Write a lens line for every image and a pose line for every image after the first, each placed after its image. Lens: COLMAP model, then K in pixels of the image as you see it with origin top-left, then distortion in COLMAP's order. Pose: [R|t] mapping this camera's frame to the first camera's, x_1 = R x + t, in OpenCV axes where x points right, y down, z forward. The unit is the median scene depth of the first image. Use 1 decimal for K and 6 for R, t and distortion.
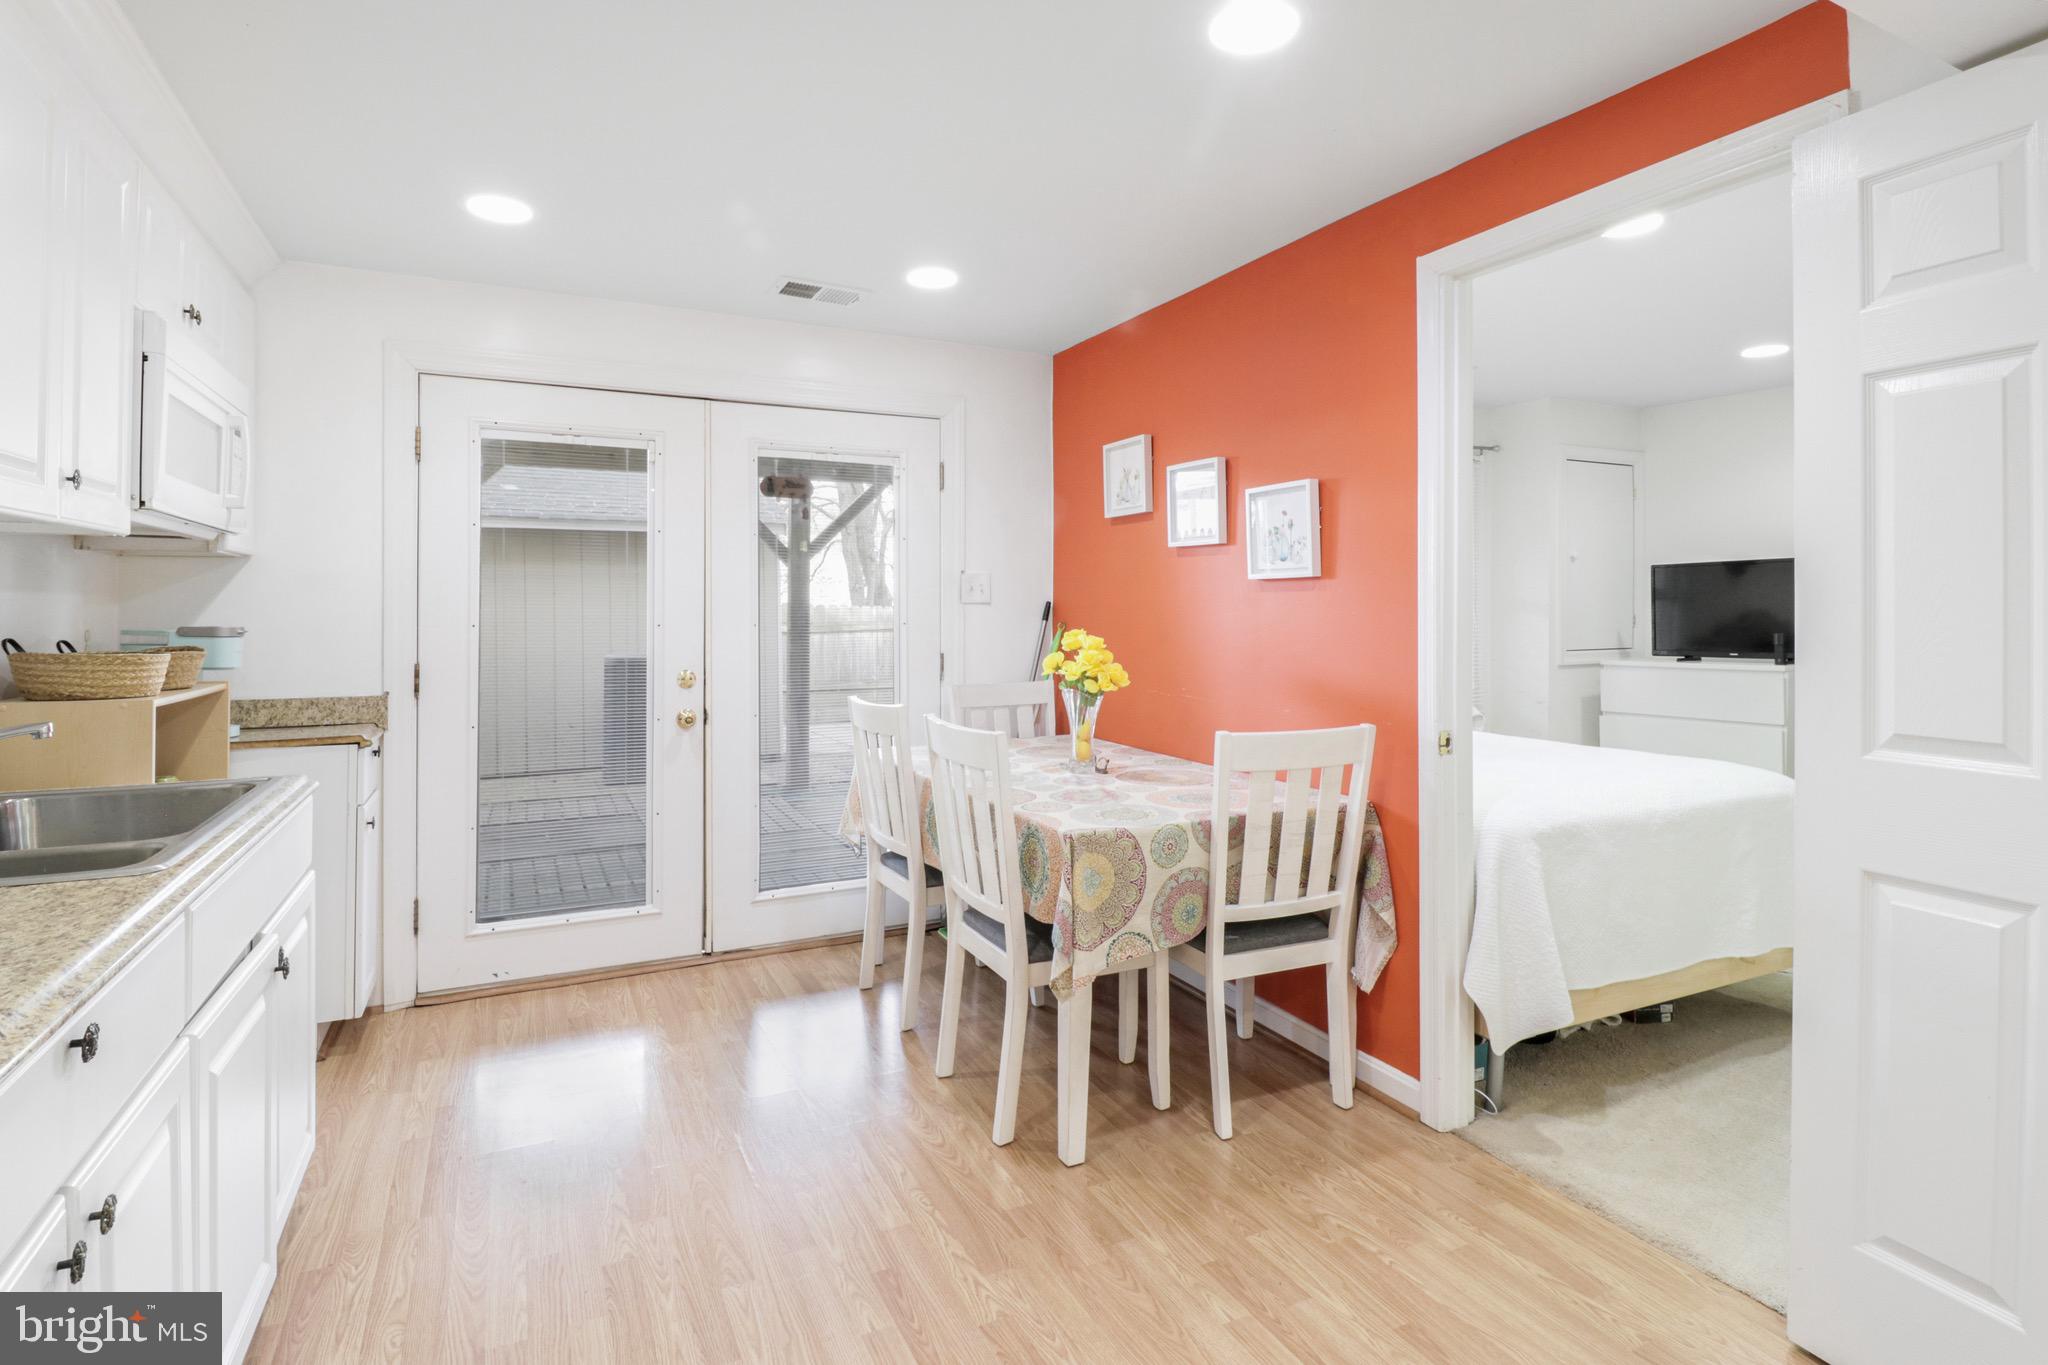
lens RADIAL K [[1006.6, 0, 1015.5], [0, 1006.6, 609.1], [0, 0, 1]] dist [-0.001905, -0.006269]
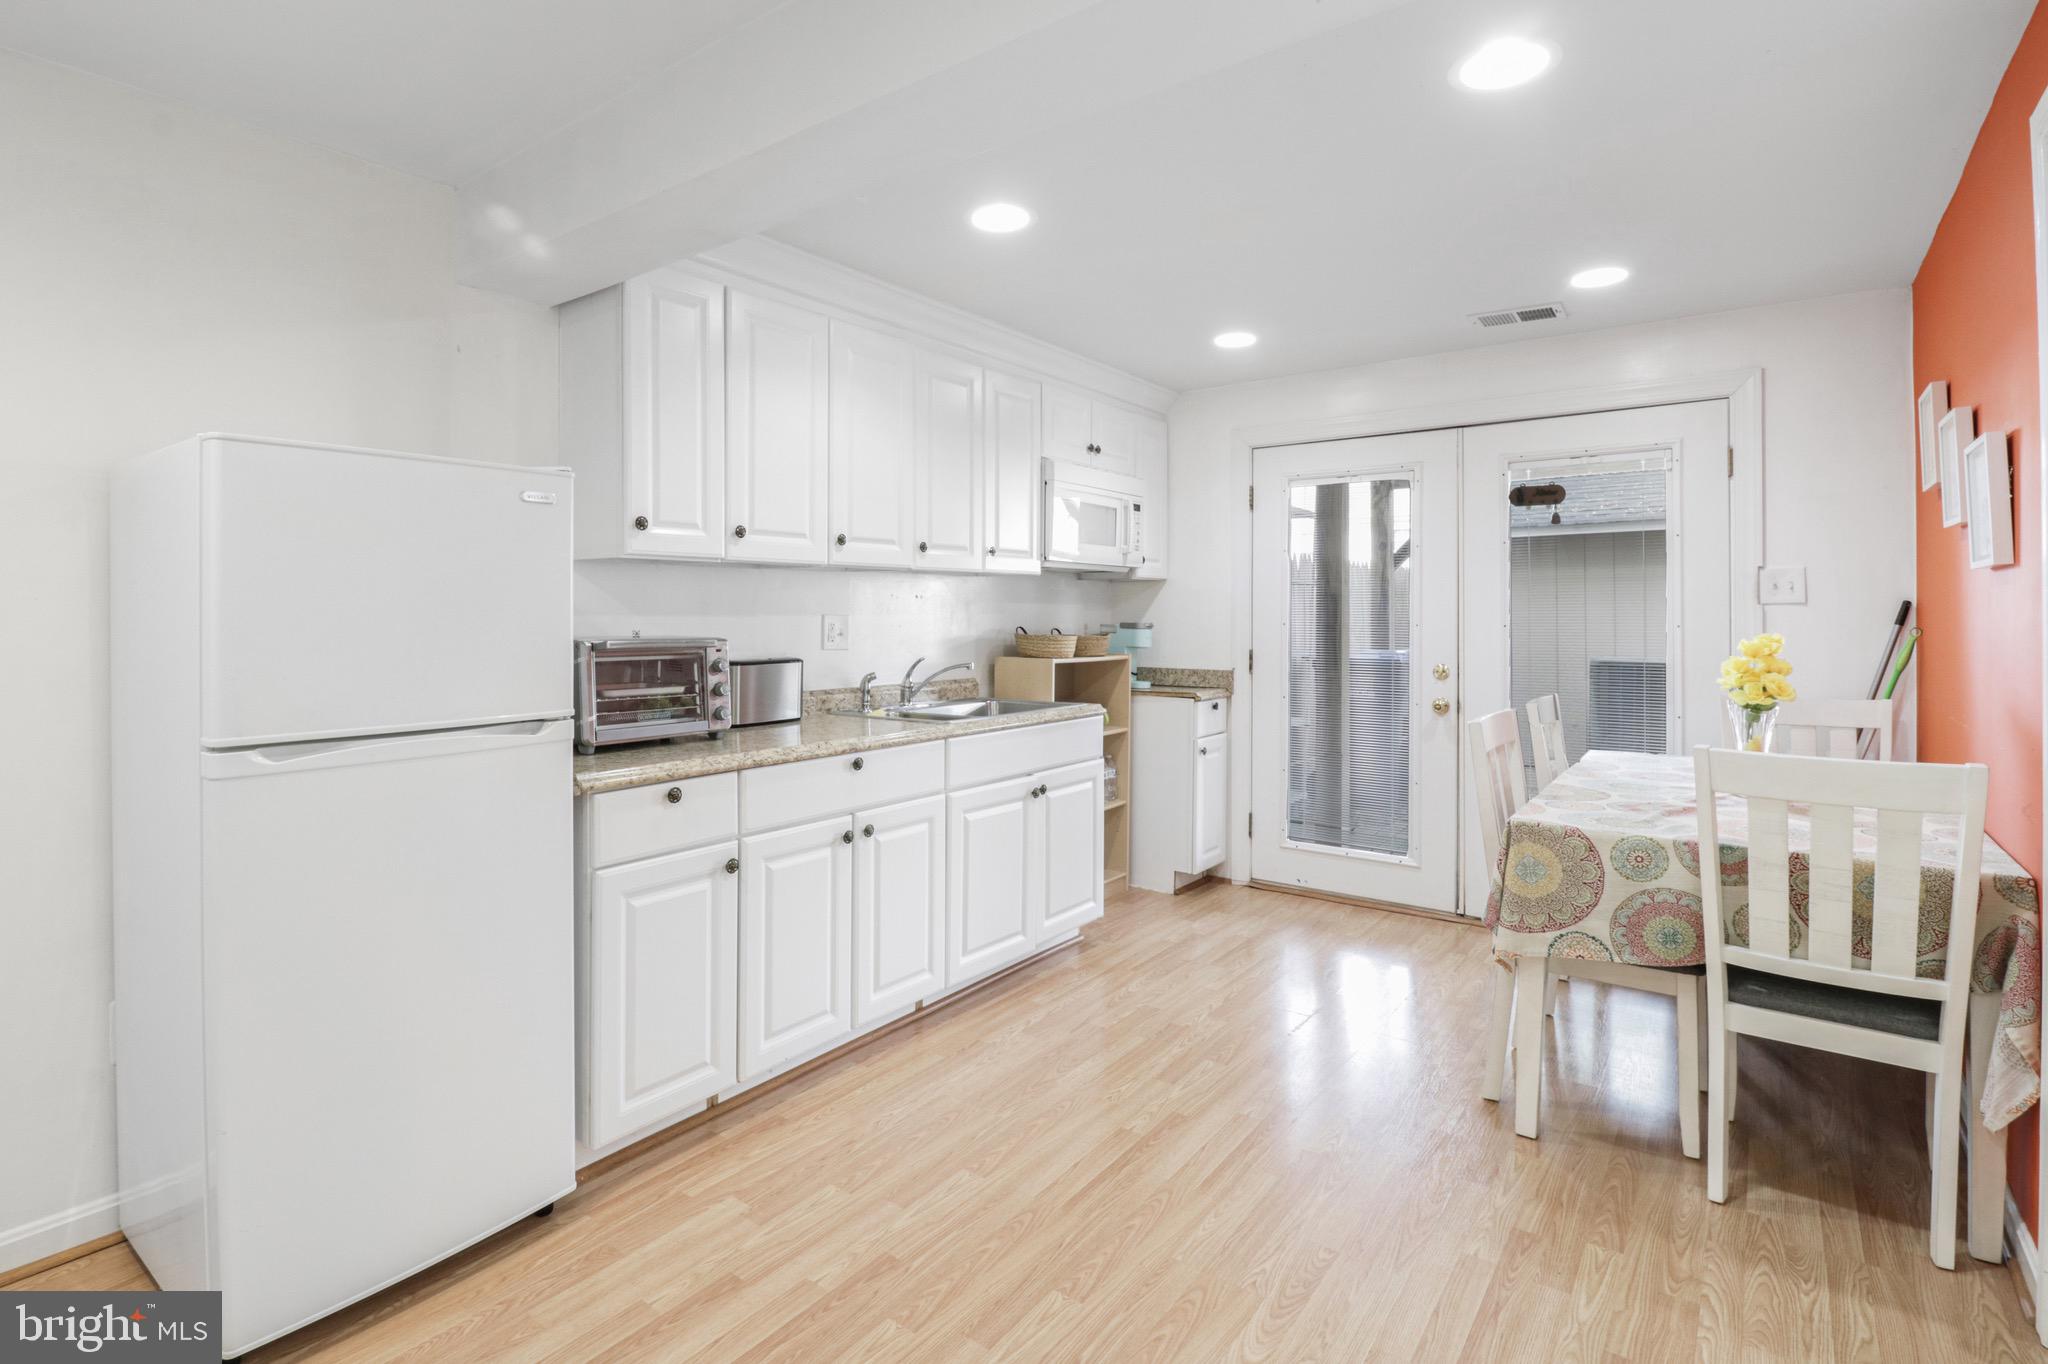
lens RADIAL K [[1006.6, 0, 990.8], [0, 1006.6, 610.6], [0, 0, 1]] dist [-0.001905, -0.006269]
pose [[0.446924, -0.003705, -0.894564, 0.683730], [0.002564, 0.999993, -0.002860, 0.001406], [0.894568, -0.001015, 0.446931, 0.023139]]
